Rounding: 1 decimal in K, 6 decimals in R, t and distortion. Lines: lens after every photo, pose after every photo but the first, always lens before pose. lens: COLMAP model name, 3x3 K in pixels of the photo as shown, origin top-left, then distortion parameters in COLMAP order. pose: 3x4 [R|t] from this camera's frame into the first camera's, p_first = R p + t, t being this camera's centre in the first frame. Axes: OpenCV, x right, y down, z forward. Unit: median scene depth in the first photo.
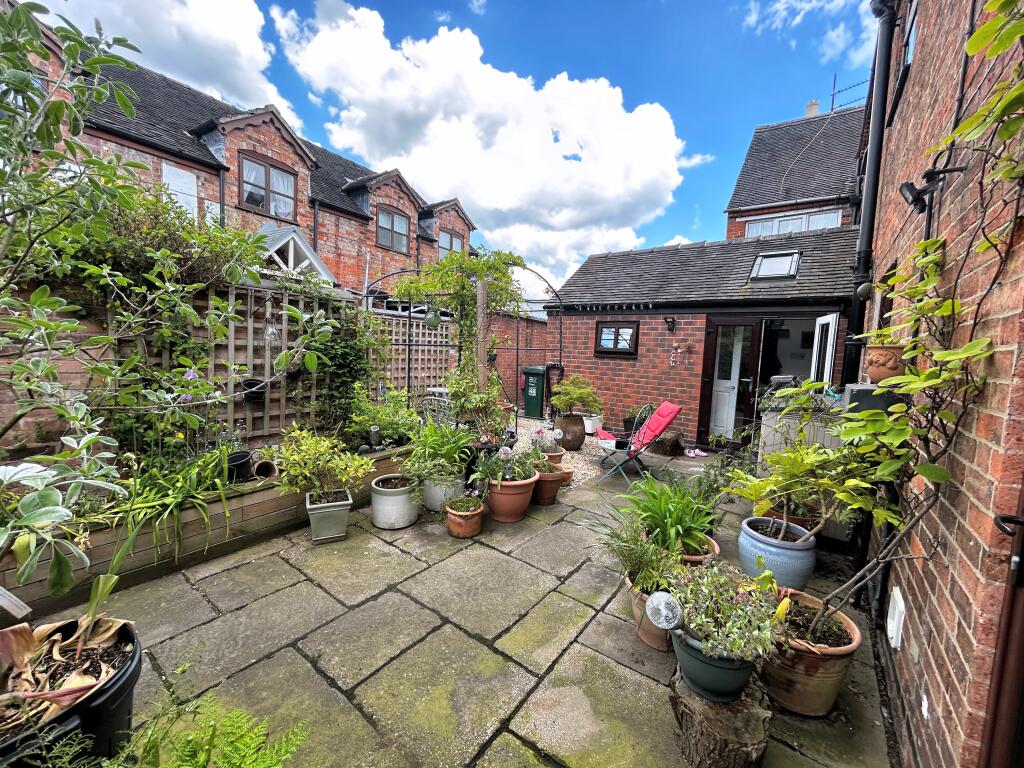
lens RADIAL K [[413.2, 0, 512.0], [0, 413.2, 384.0], [0, 0, 1]] dist [0.001681, 0.000135]
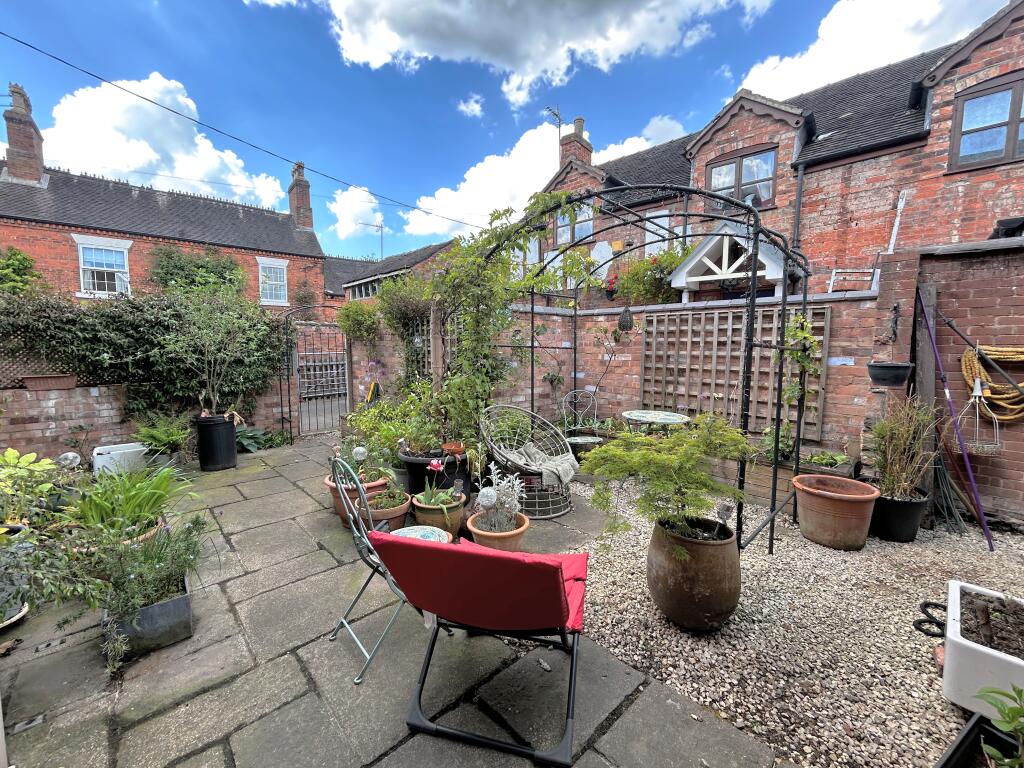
lens RADIAL K [[413.2, 0, 512.0], [0, 413.2, 384.0], [0, 0, 1]] dist [0.001681, 0.000135]
pose [[-0.167463, 0.053095, -0.984448, 0.430150], [-0.098405, 0.992662, 0.070278, -0.050848], [0.980955, 0.108643, -0.161009, 0.732172]]
